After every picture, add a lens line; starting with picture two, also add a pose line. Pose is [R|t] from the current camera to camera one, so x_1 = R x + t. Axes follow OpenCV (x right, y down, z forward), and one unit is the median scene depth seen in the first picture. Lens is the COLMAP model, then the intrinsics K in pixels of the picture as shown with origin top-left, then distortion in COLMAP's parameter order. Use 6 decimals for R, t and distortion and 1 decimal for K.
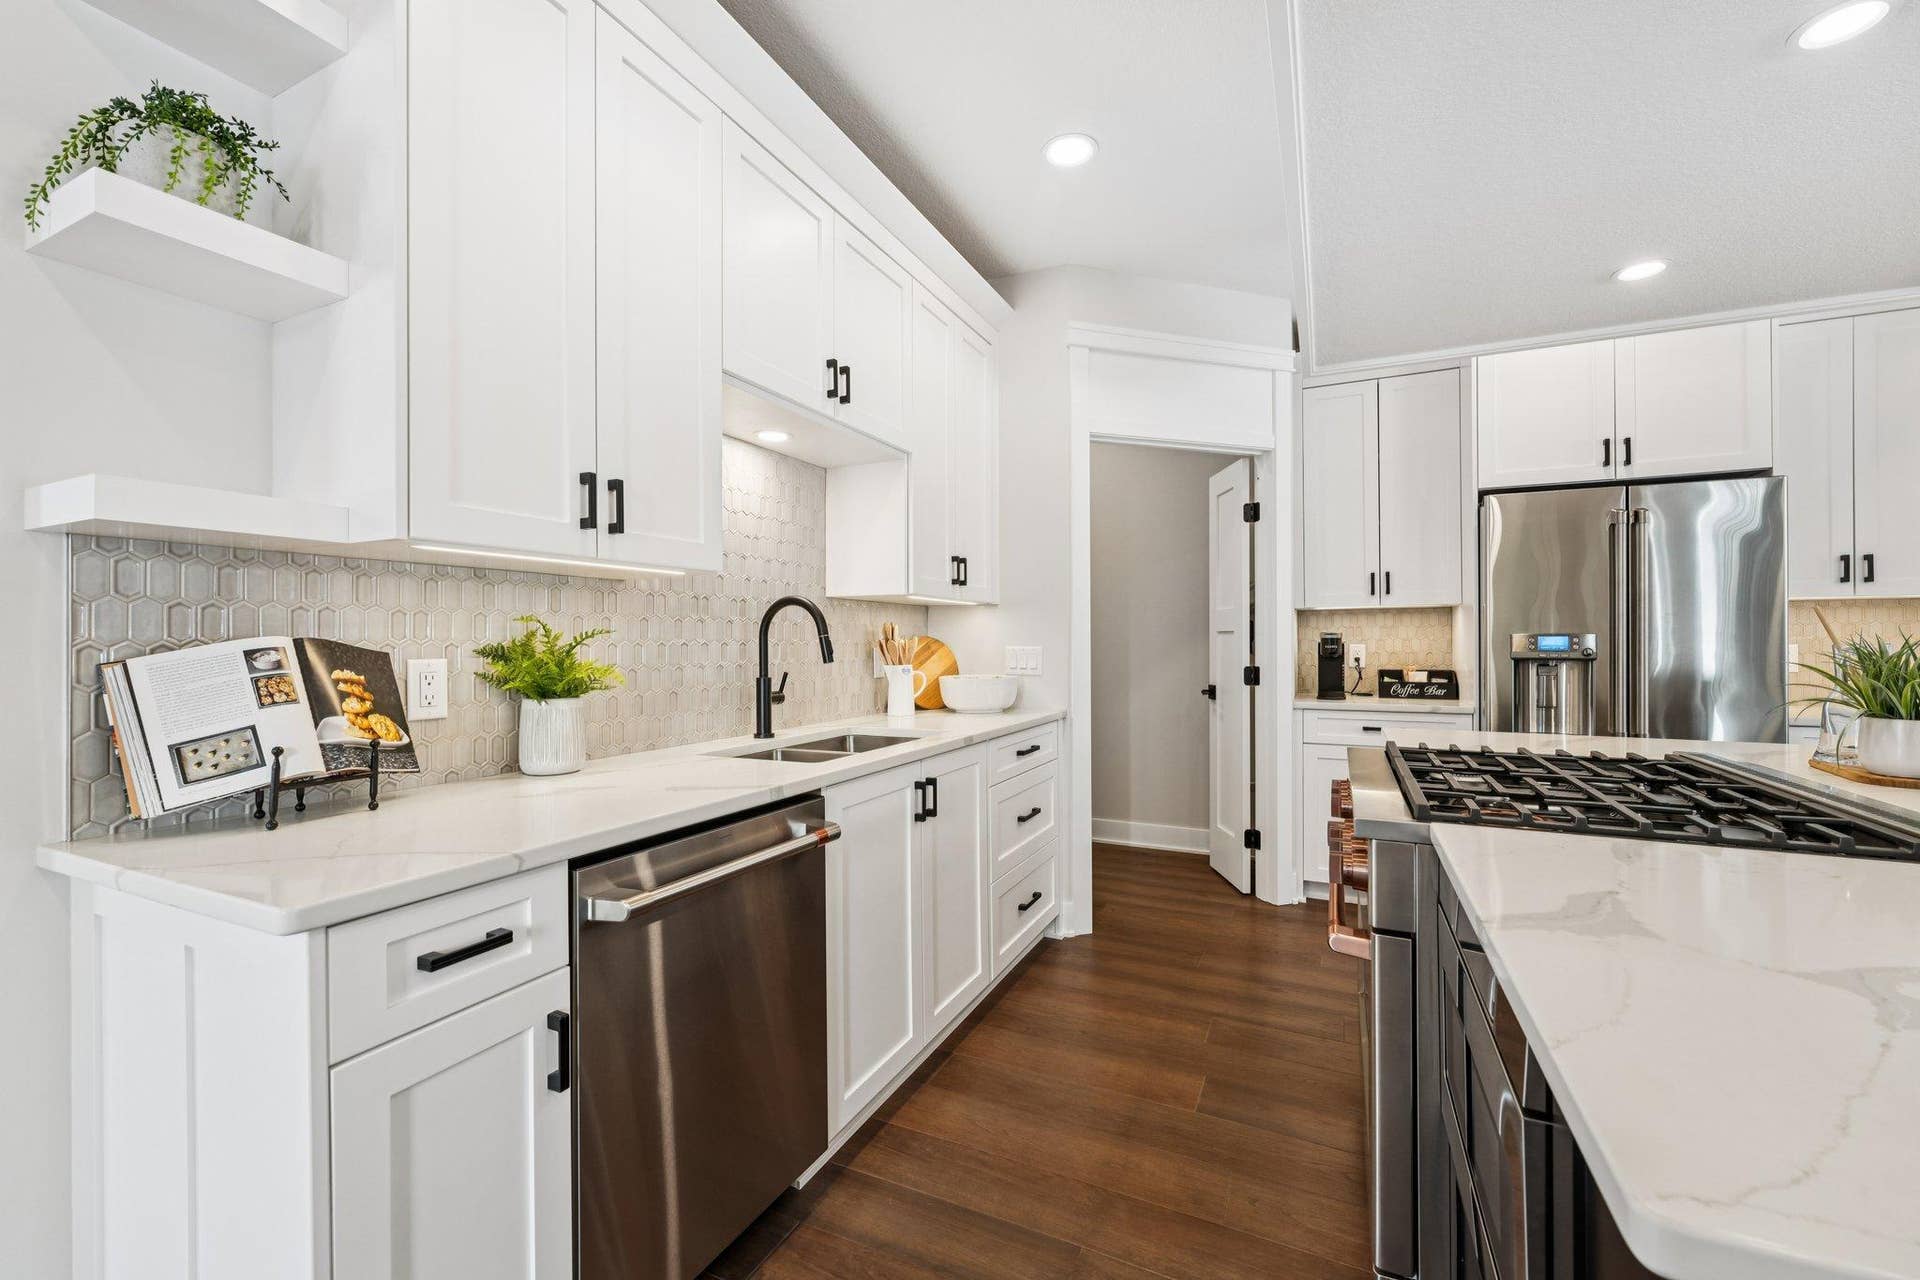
lens RADIAL K [[779.8, 0, 988.7], [0, 779.8, 639.5], [0, 0, 1]] dist [-0.000801, 0.000517]
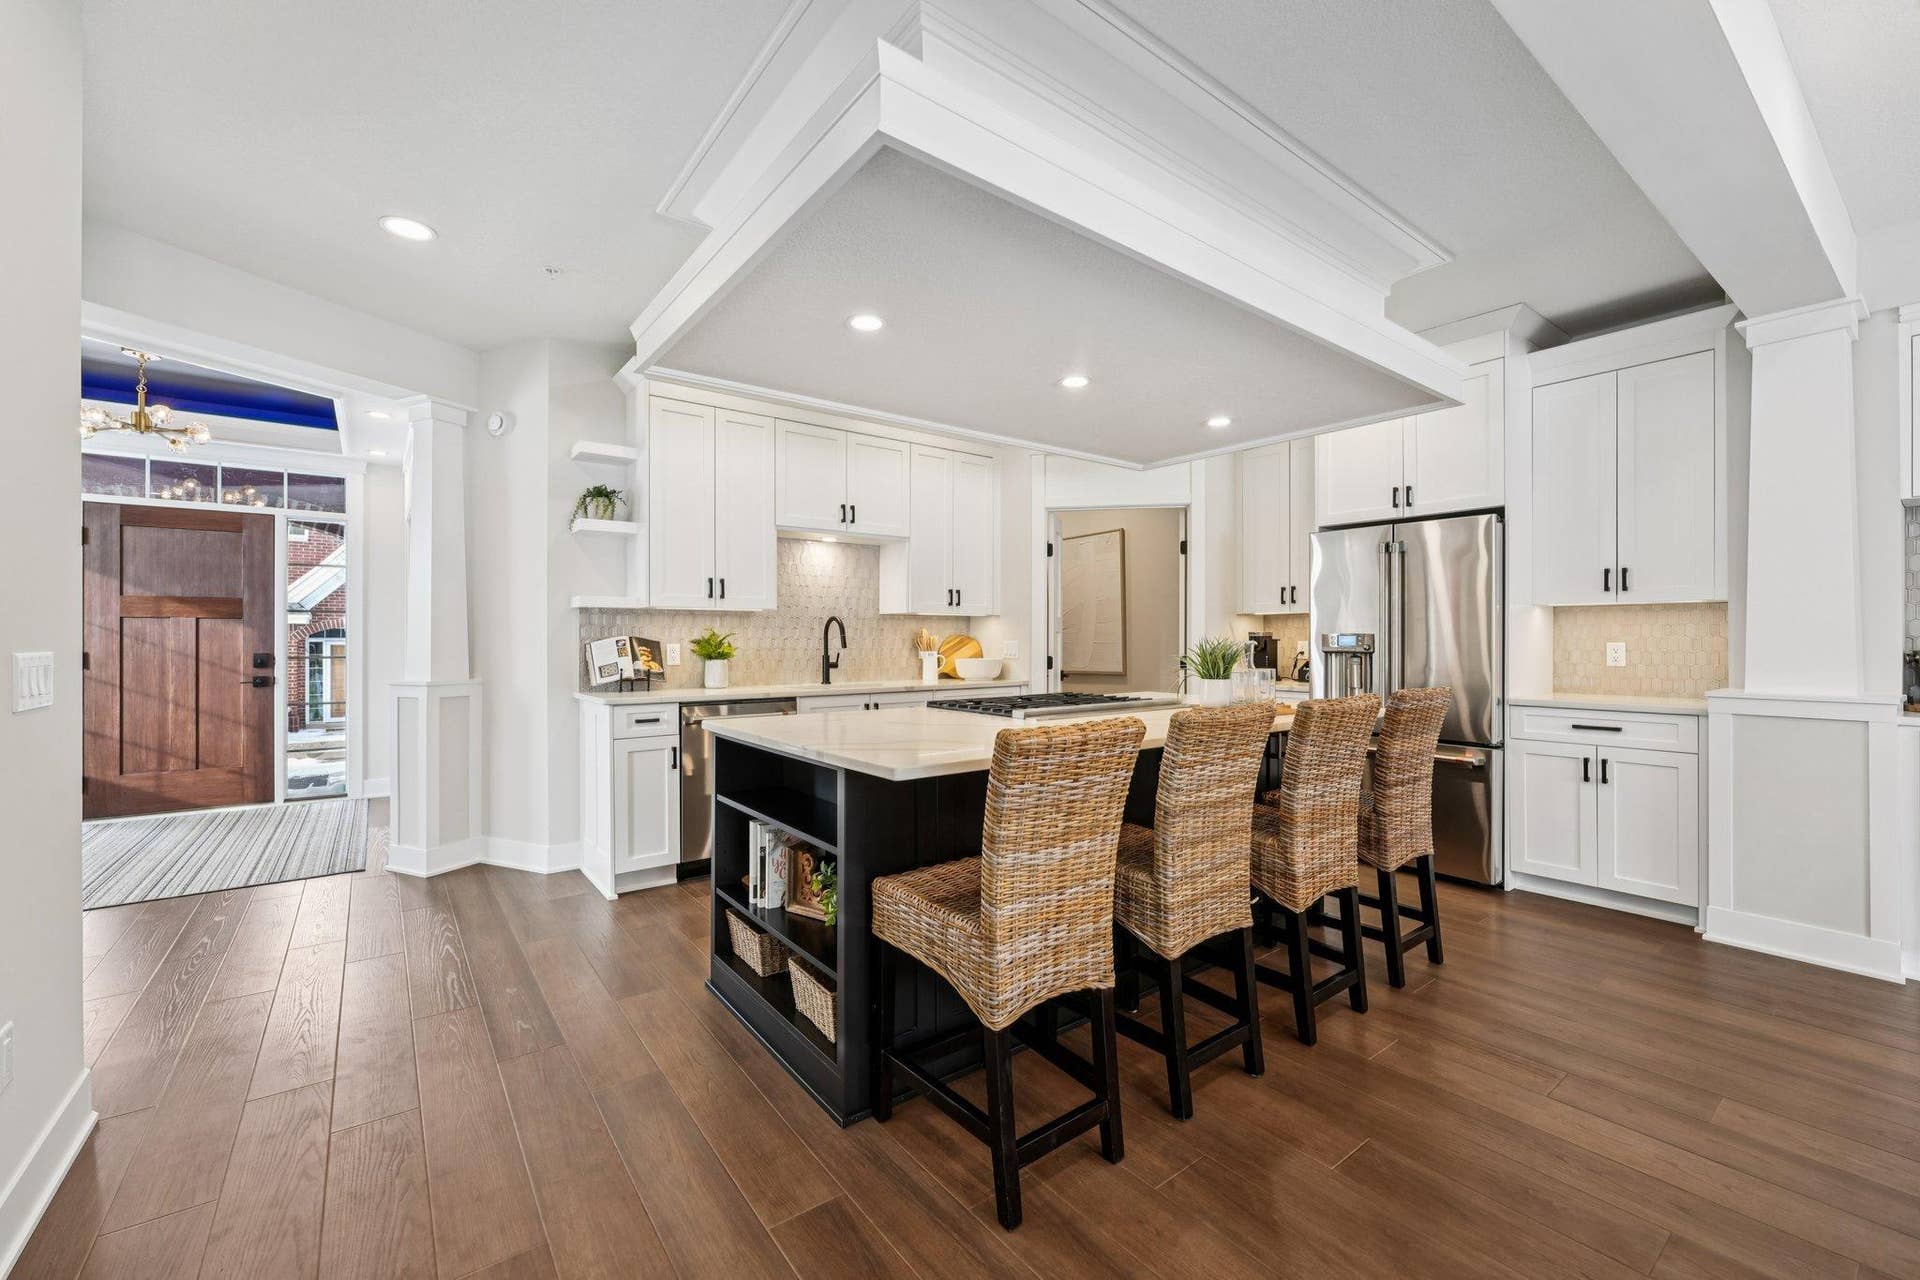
lens RADIAL K [[779.8, 0, 981.3], [0, 779.8, 640.4], [0, 0, 1]] dist [-0.000801, 0.000517]
pose [[0.894585, 0.003512, -0.446884, 1.540349], [-0.001505, 0.999987, 0.004845, -0.003483], [0.446895, -0.003662, 0.894579, -1.029687]]
